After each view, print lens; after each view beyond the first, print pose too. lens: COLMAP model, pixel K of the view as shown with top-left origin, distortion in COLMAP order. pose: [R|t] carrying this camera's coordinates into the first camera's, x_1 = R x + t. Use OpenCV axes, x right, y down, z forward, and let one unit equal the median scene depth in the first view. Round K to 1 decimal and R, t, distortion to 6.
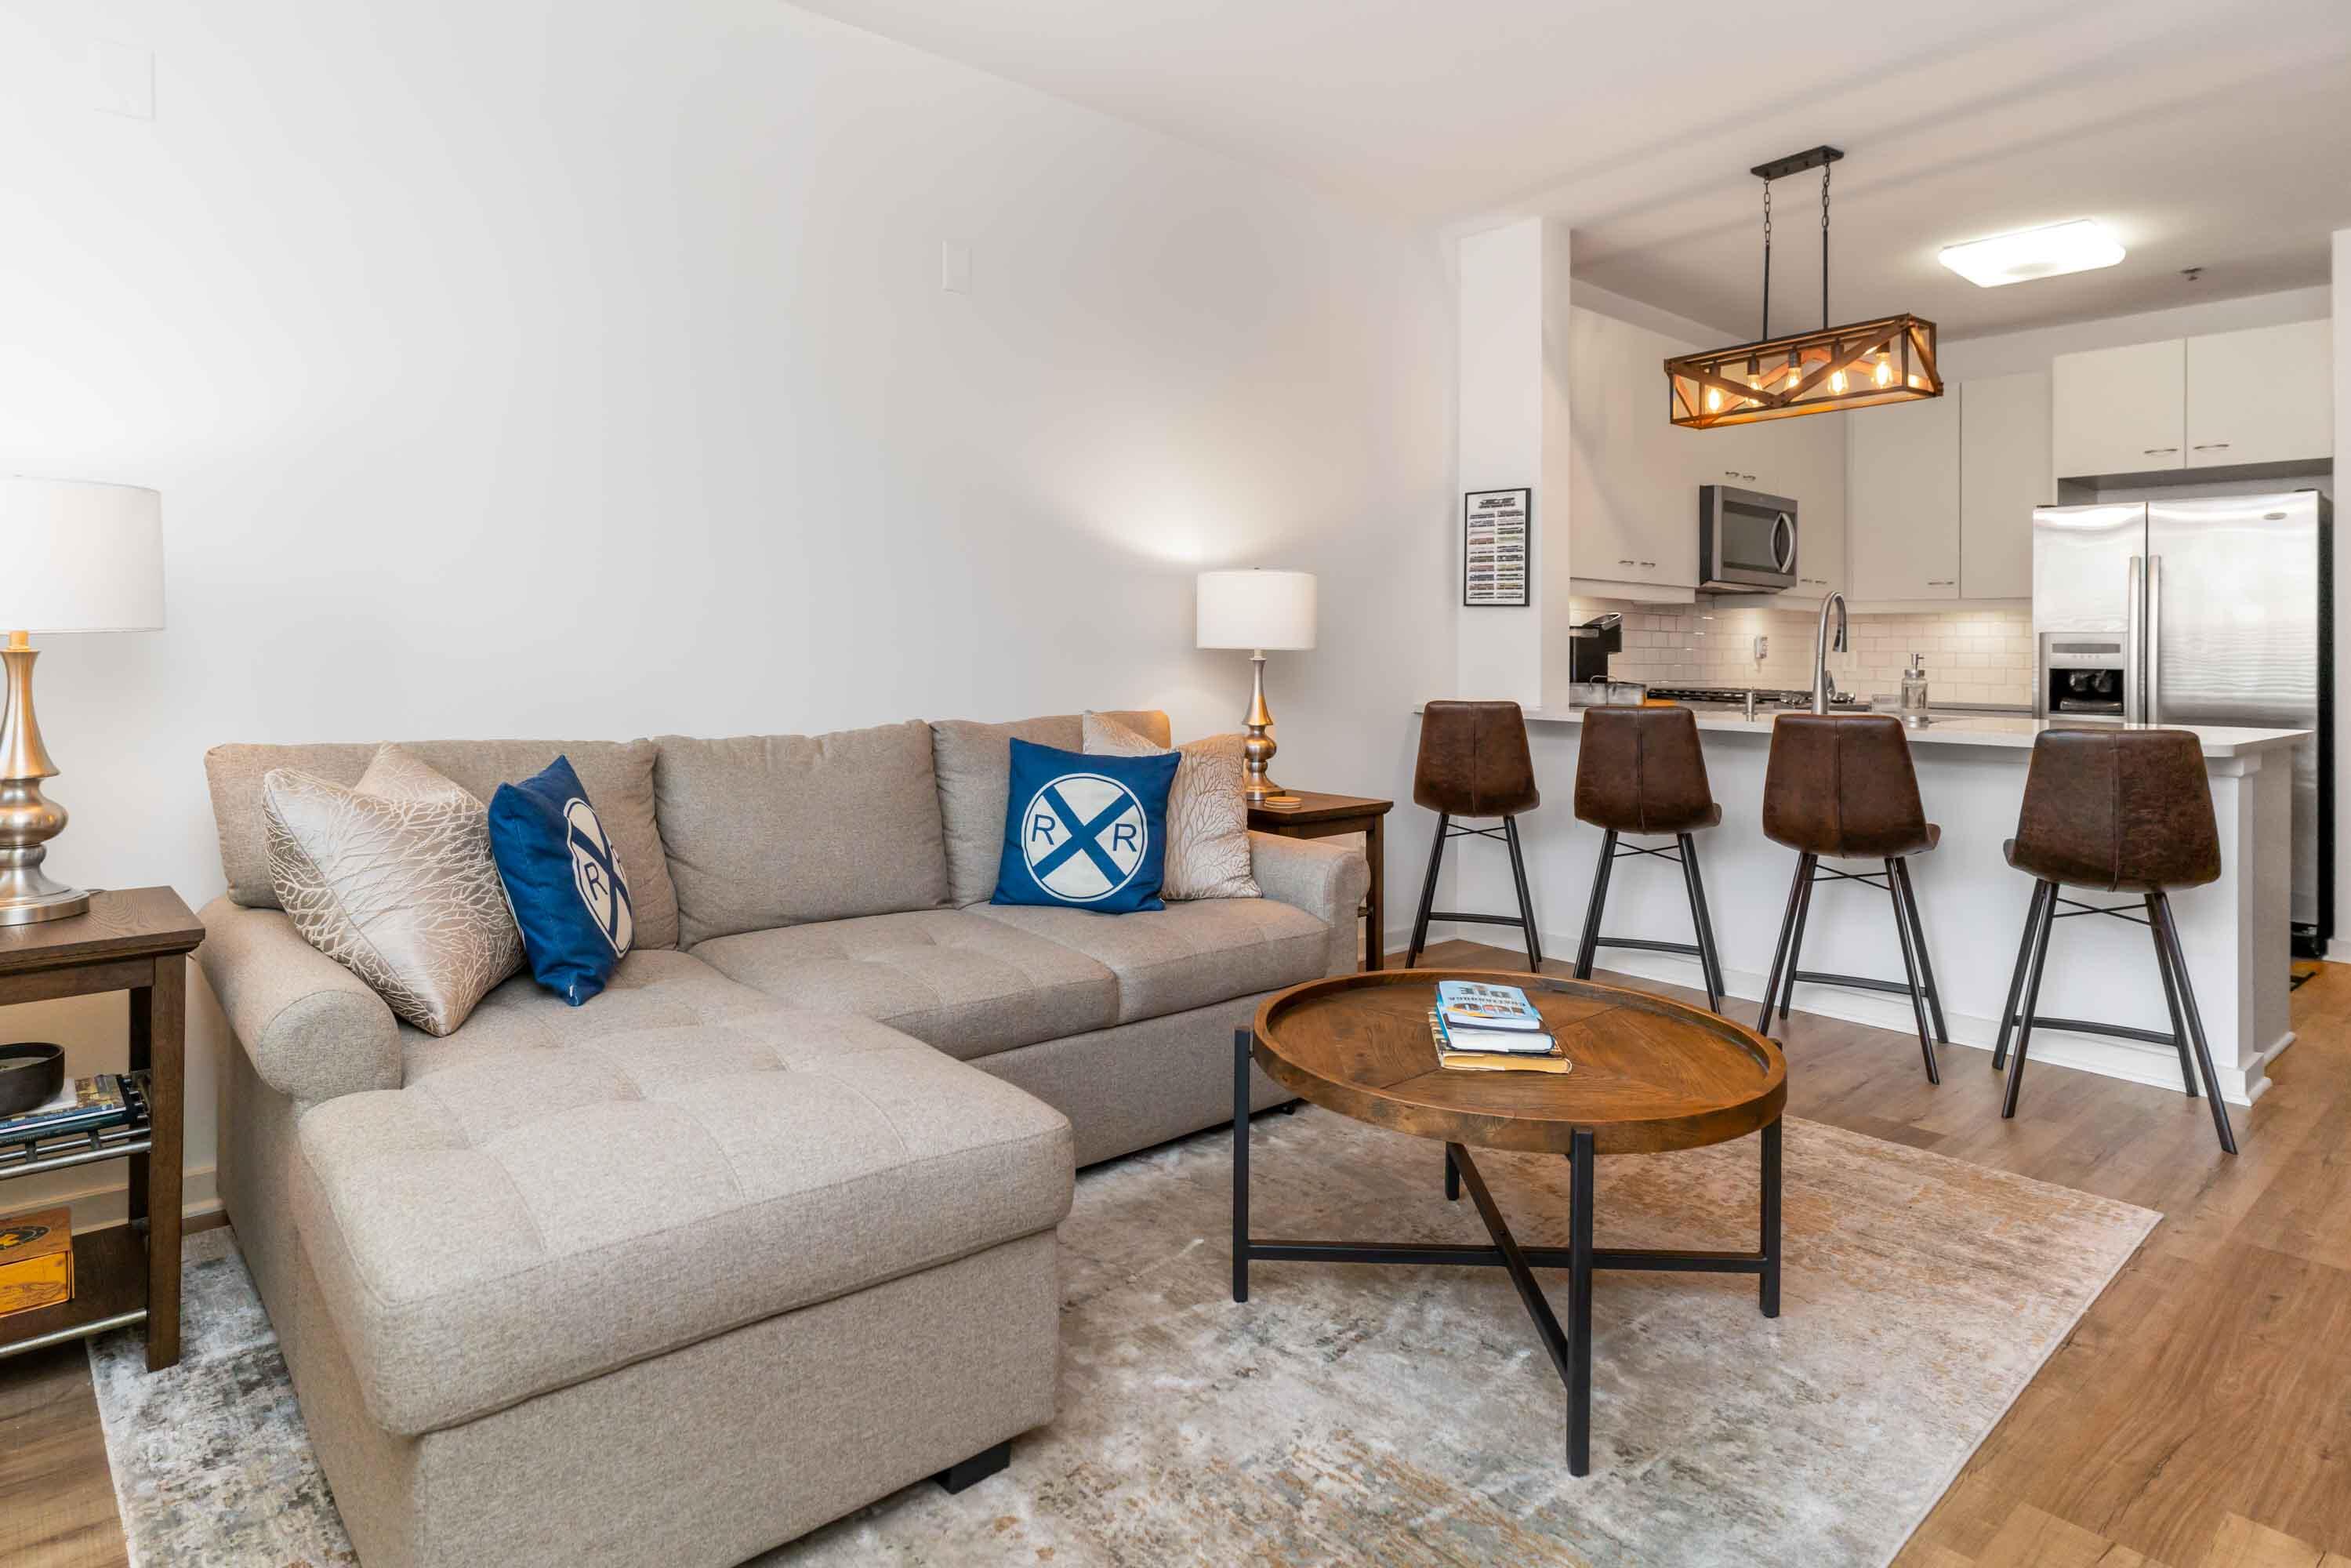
lens RADIAL K [[1327.4, 0, 1175.3], [0, 1327.4, 628.0], [0, 0, 1]] dist [0.003043, 0.005053]
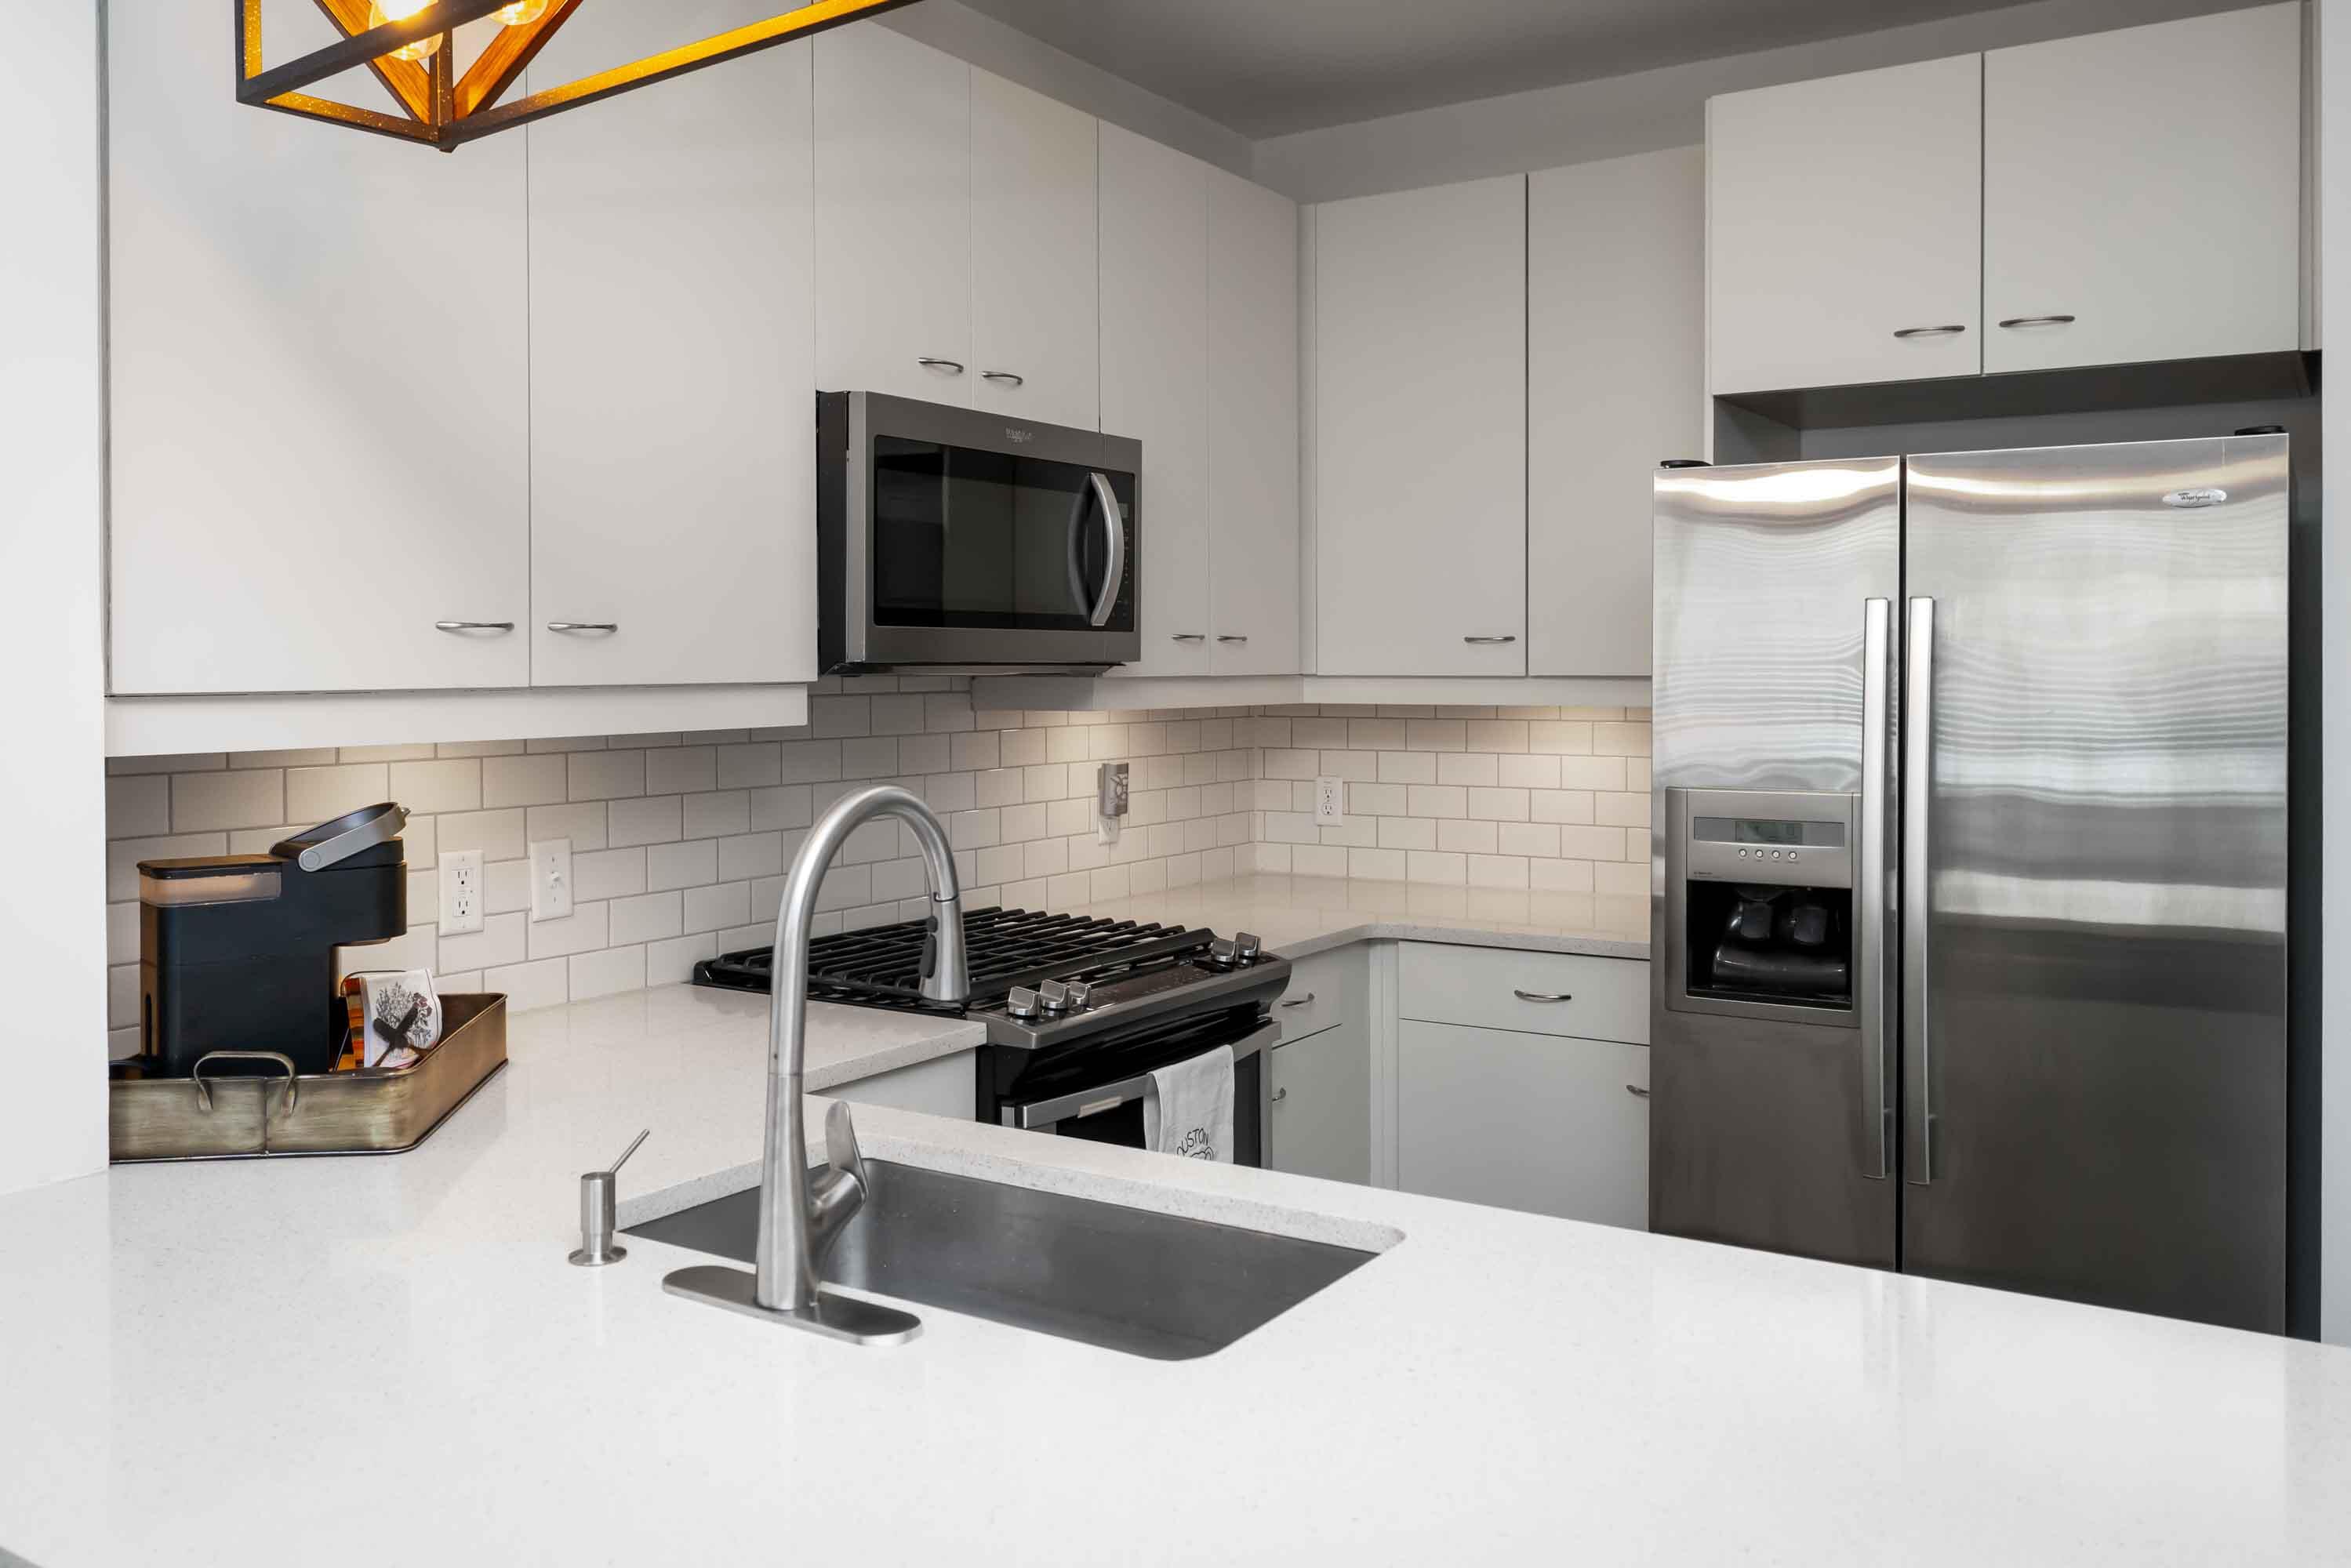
lens RADIAL K [[1889.0, 0, 1189.3], [0, 1889.0, 692.8], [0, 0, 1]] dist [-0.006430, -0.004824]
pose [[0.960974, -0.020029, 0.275912, 0.520837], [0.010302, 0.999275, 0.036657, -0.066664], [-0.276446, -0.032384, 0.960484, 0.728951]]
